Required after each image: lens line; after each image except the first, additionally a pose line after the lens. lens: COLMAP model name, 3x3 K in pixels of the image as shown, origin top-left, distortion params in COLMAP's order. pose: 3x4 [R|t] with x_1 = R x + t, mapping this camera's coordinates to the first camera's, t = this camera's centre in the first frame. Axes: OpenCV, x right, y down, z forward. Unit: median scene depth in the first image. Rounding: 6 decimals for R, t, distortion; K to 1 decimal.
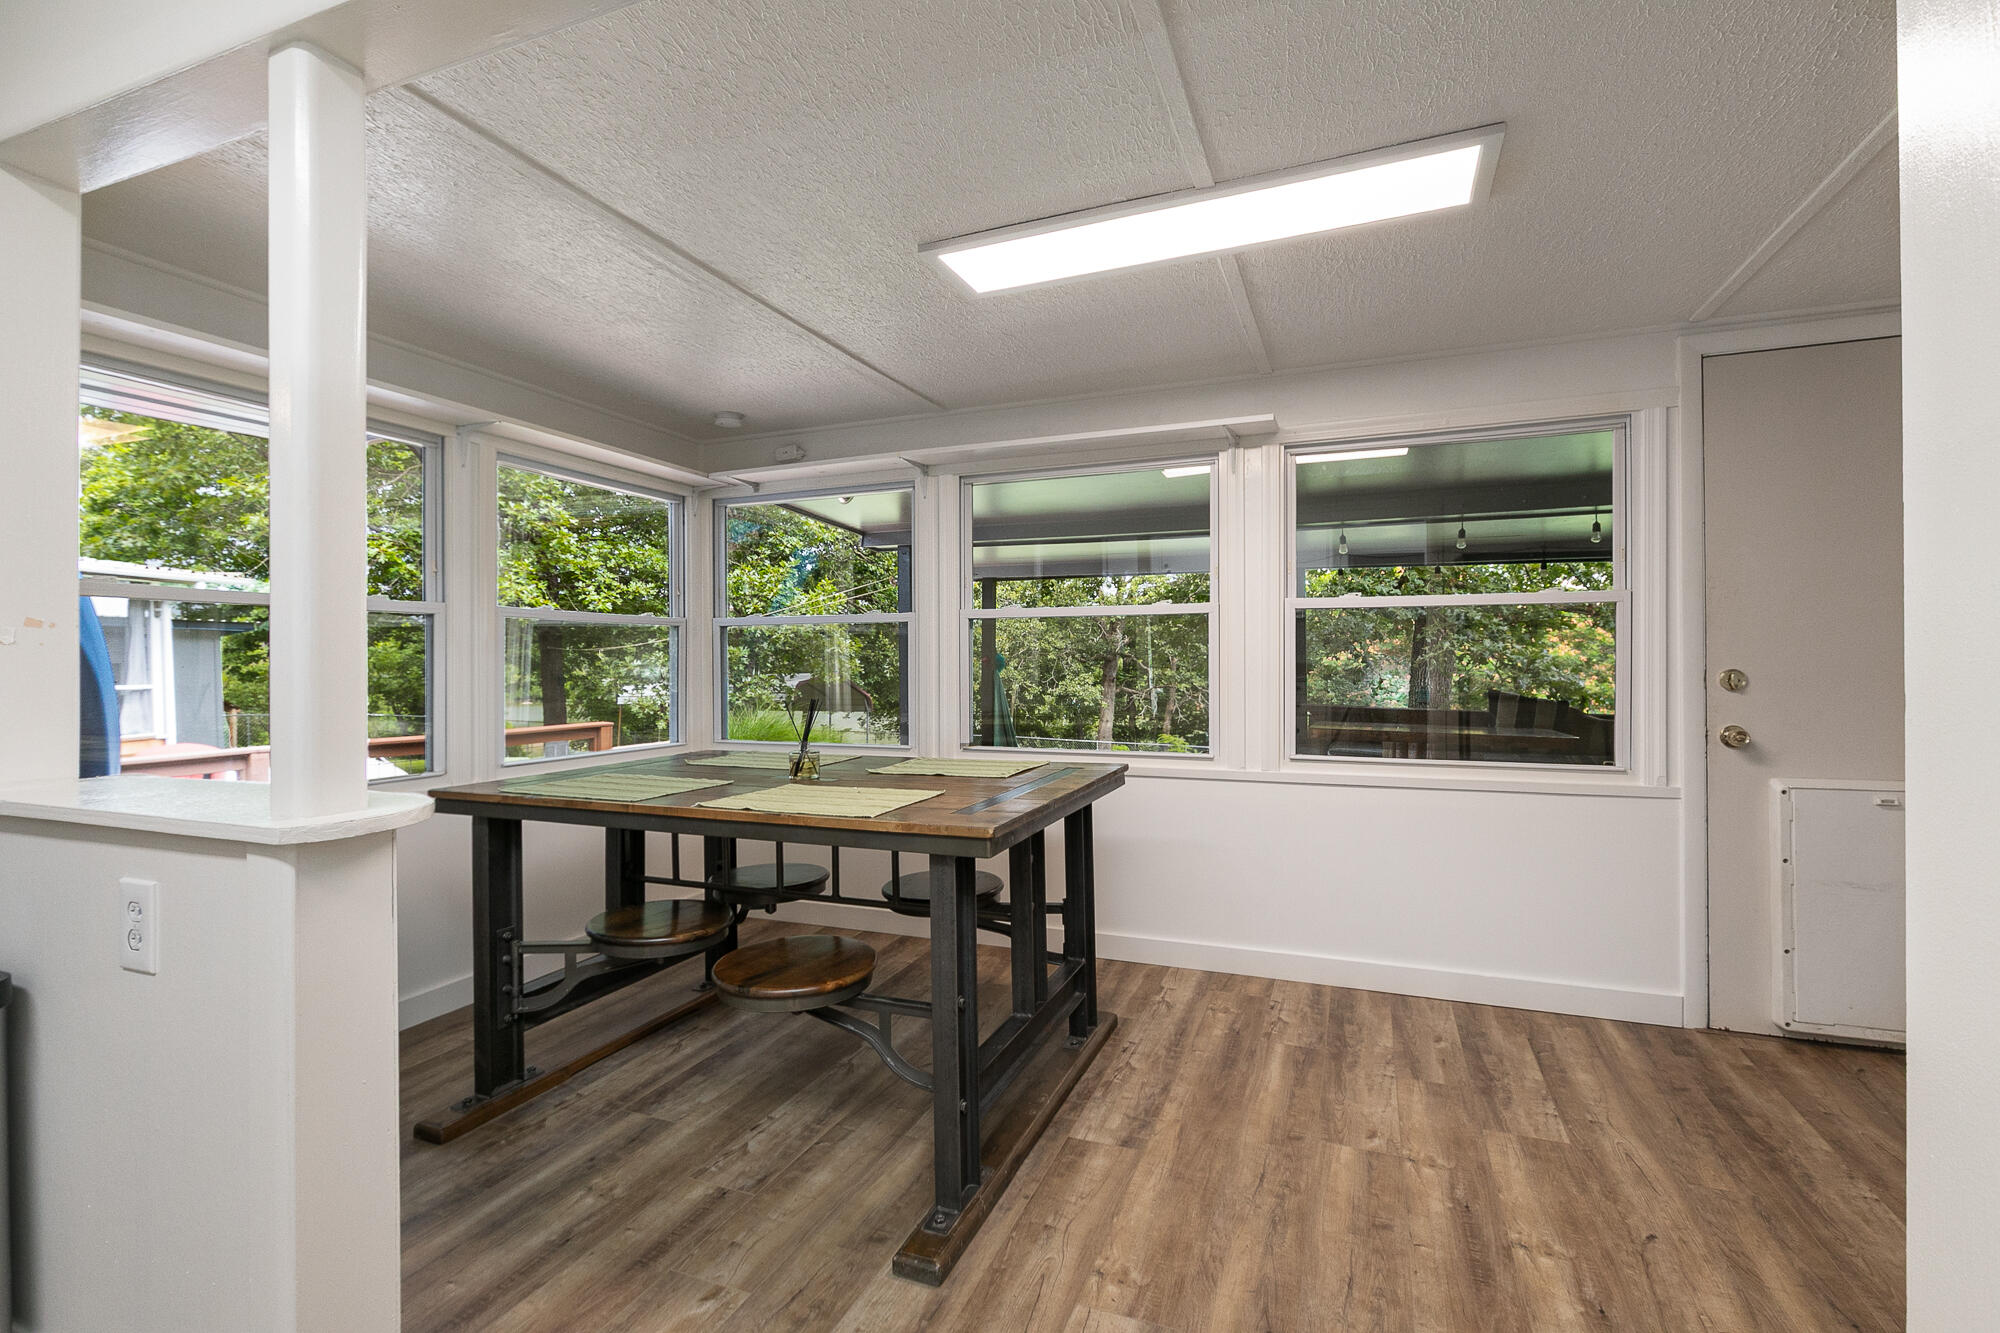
lens RADIAL K [[963.6, 0, 1002.6], [0, 963.6, 666.9], [0, 0, 1]] dist [-0.017564, 0.000885]
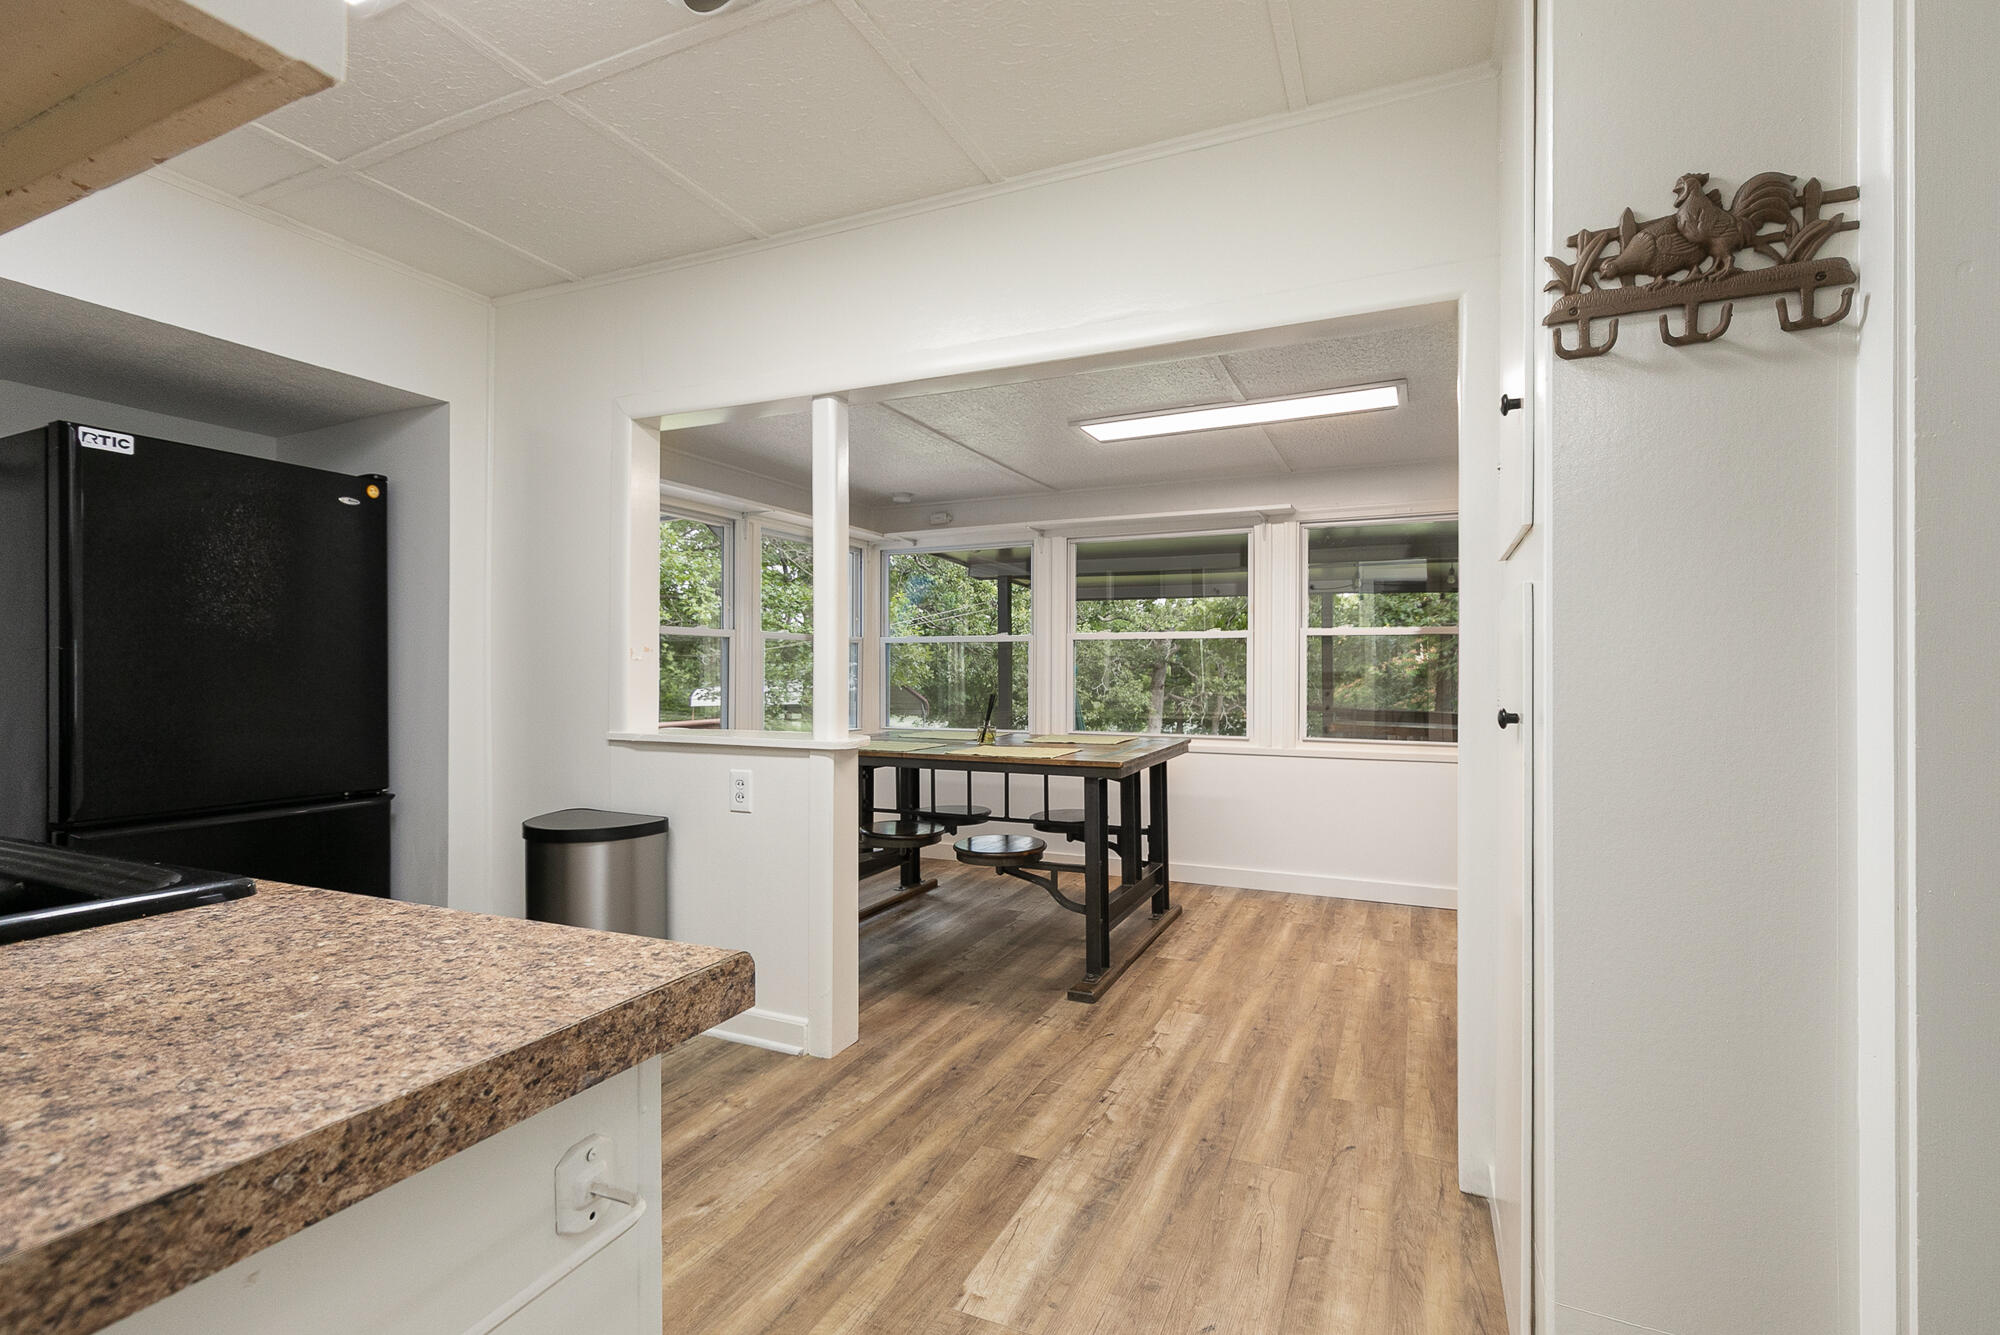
lens RADIAL K [[963.6, 0, 992.9], [0, 963.6, 664.6], [0, 0, 1]] dist [-0.017564, 0.000885]
pose [[0.998326, 0.006835, -0.057425, -0.096281], [-0.007341, 0.999936, -0.008615, -0.001862], [0.057363, 0.009022, 0.998313, -0.545951]]
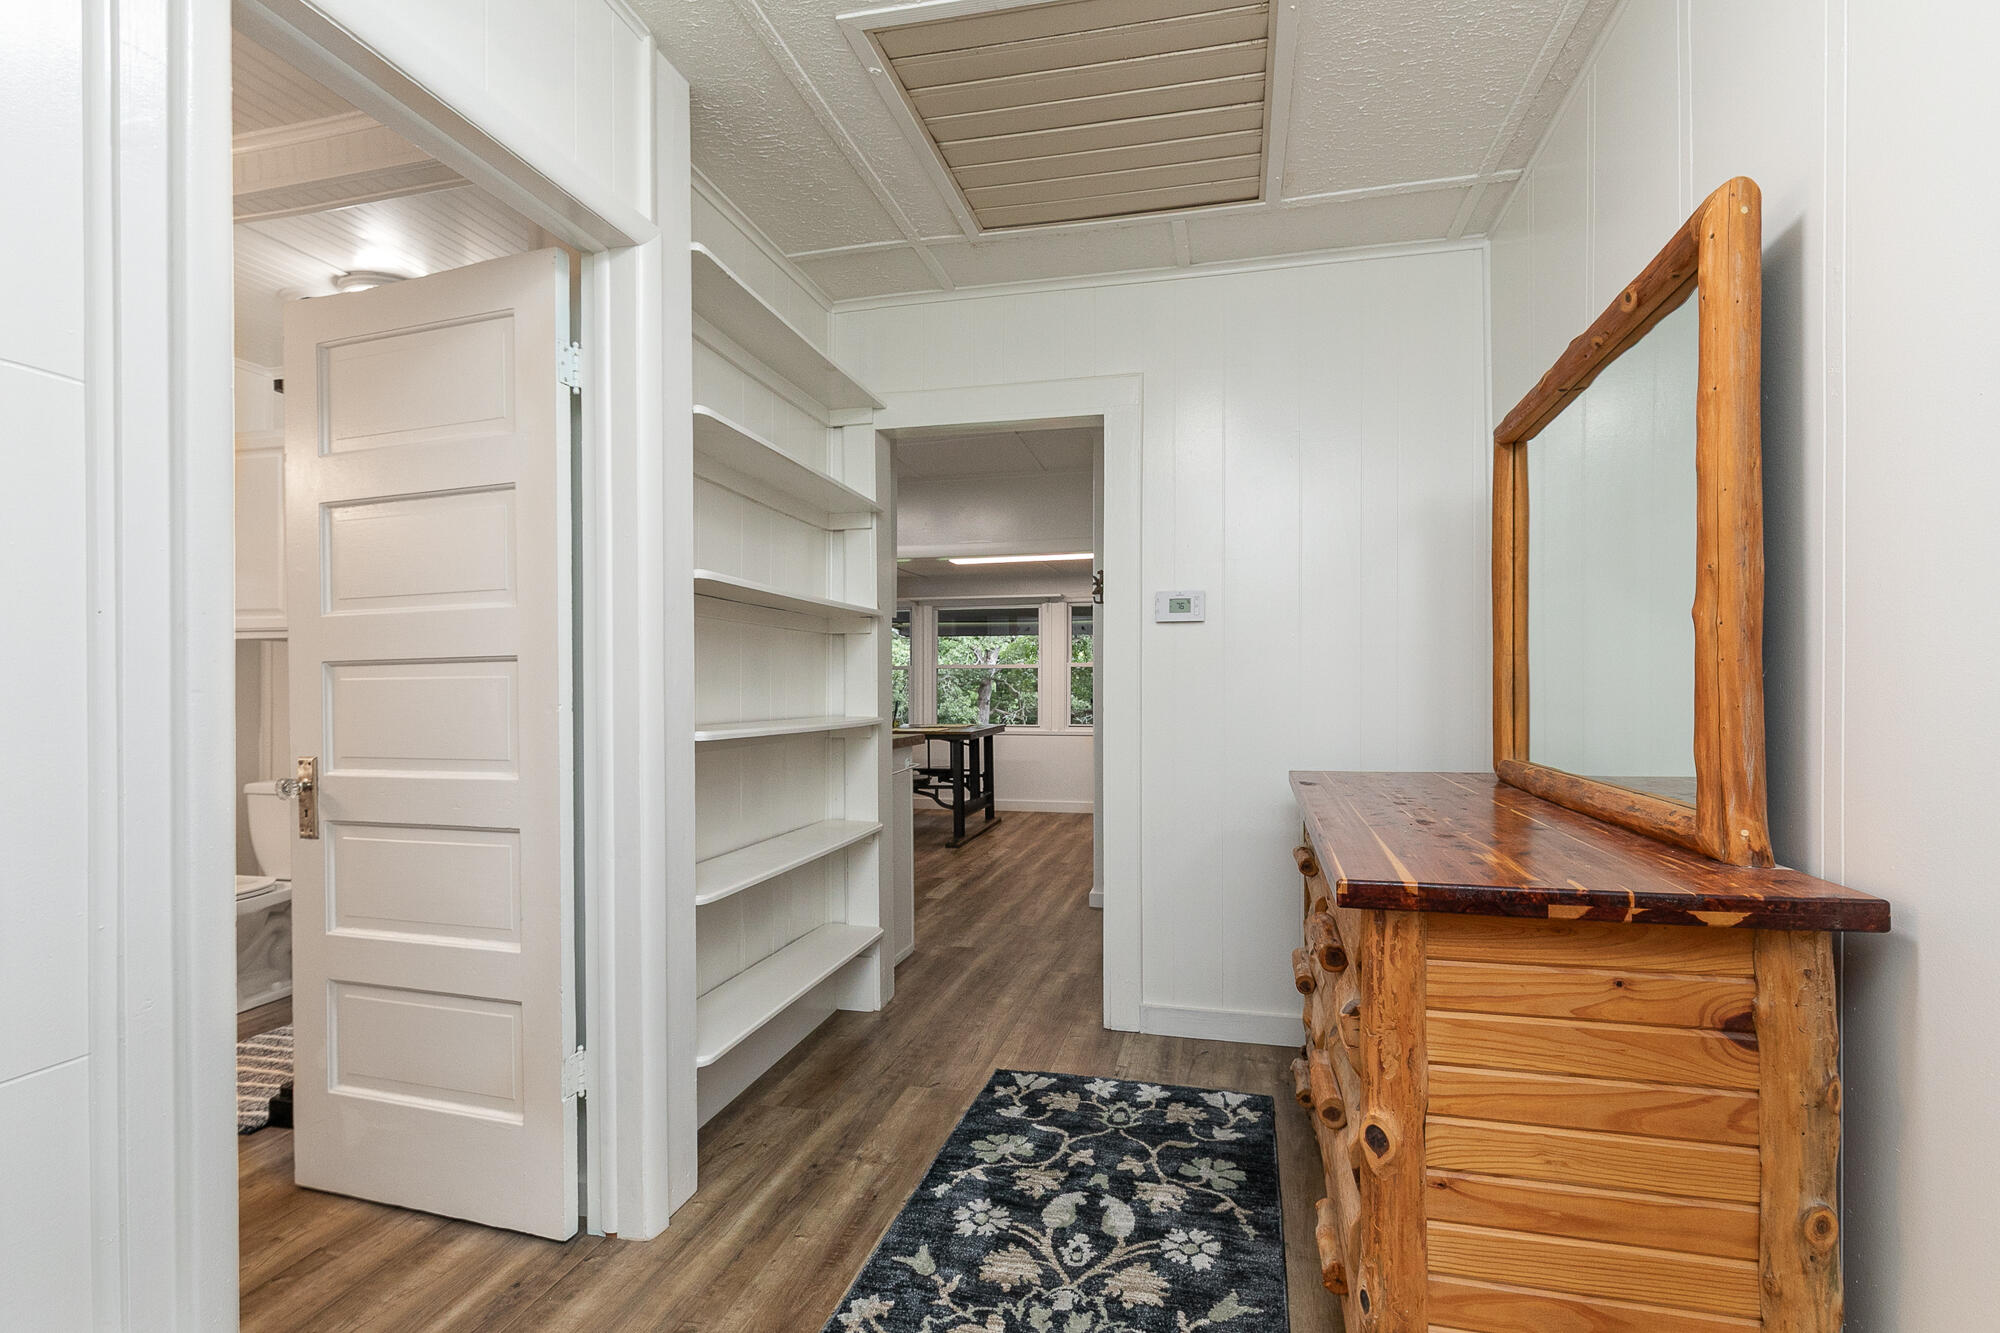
lens RADIAL K [[963.6, 0, 994.4], [0, 963.6, 678.7], [0, 0, 1]] dist [-0.017564, 0.000885]
pose [[0.992402, 0.004717, 0.122945, -0.246416], [-0.003189, 0.999915, -0.012621, 0.002930], [-0.122994, 0.012133, 0.992333, -1.768823]]
